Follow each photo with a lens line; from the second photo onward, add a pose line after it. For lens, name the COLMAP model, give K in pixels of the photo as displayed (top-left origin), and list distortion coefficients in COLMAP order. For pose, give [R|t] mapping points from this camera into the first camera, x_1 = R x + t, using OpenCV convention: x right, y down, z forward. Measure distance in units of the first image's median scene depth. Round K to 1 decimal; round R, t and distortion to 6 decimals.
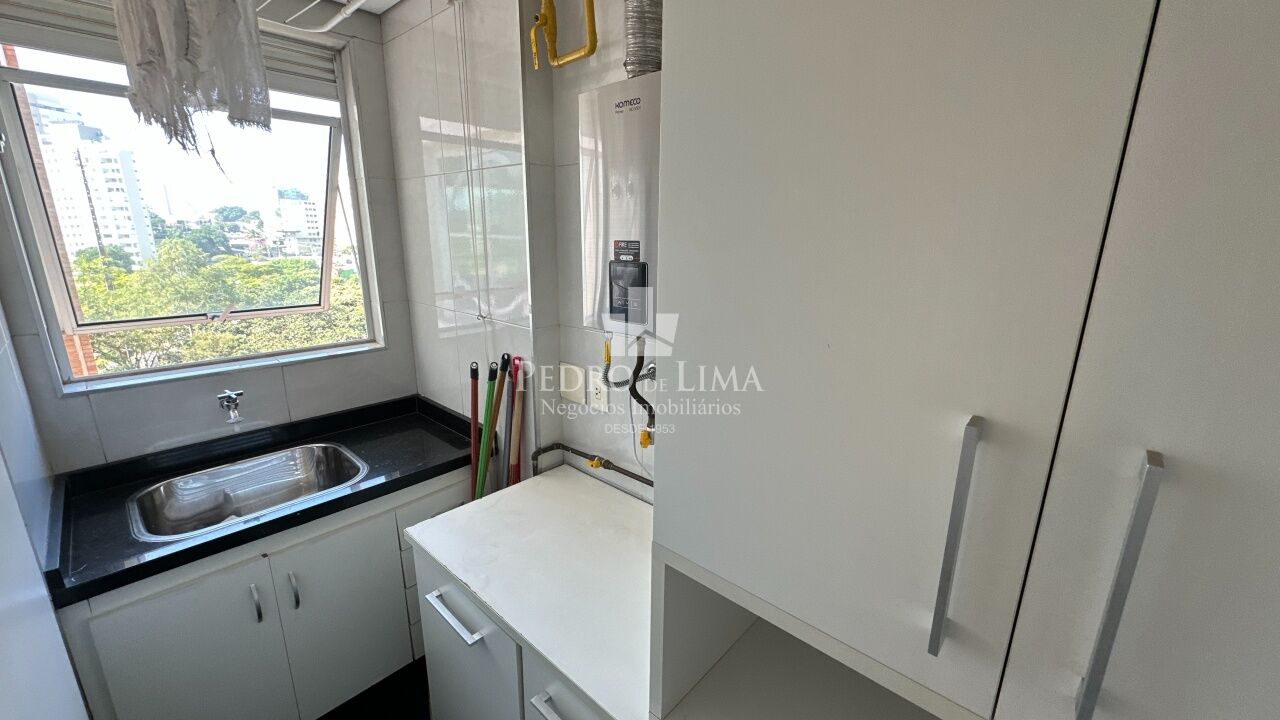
lens RADIAL K [[509.2, 0, 630.9], [0, 509.2, 359.9], [0, 0, 1]] dist [-0.004289, 0.000805]
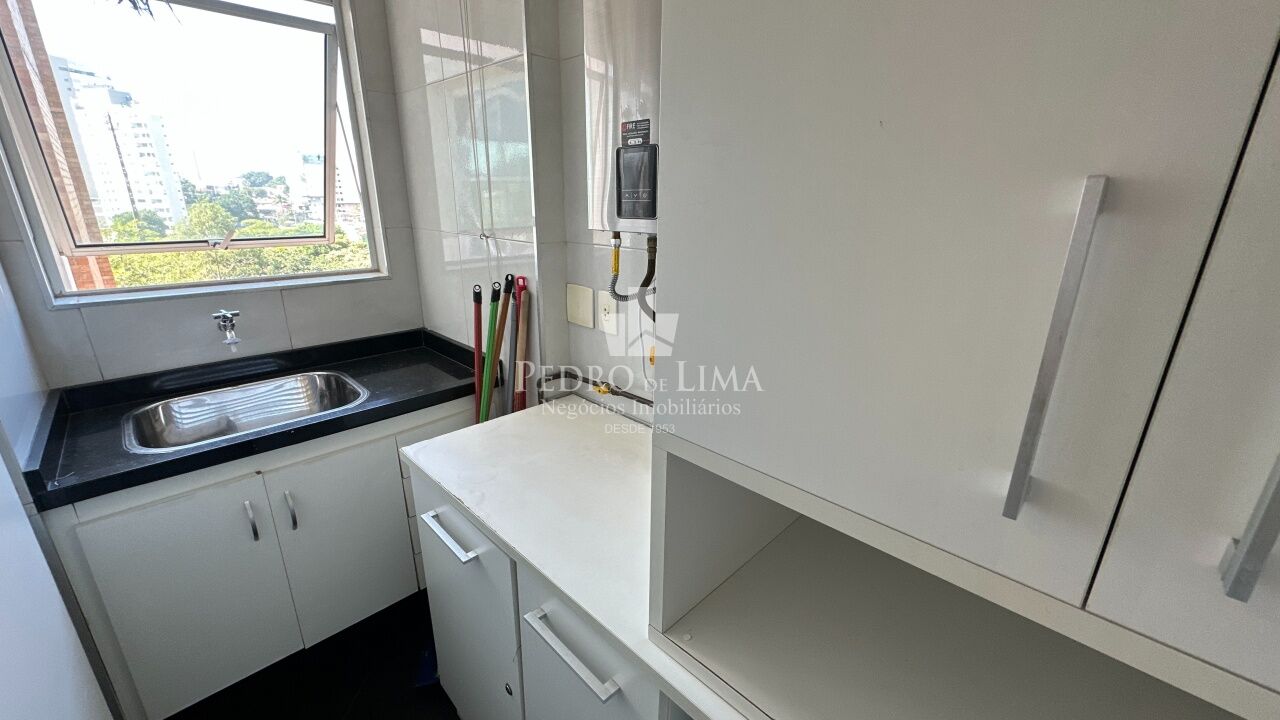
lens RADIAL K [[509.2, 0, 629.5], [0, 509.2, 357.8], [0, 0, 1]] dist [-0.004289, 0.000805]
pose [[0.999043, 0.011976, -0.042063, 0.016349], [-0.009429, 0.998139, 0.060240, 0.083455], [0.042706, -0.059786, 0.997297, 0.066276]]
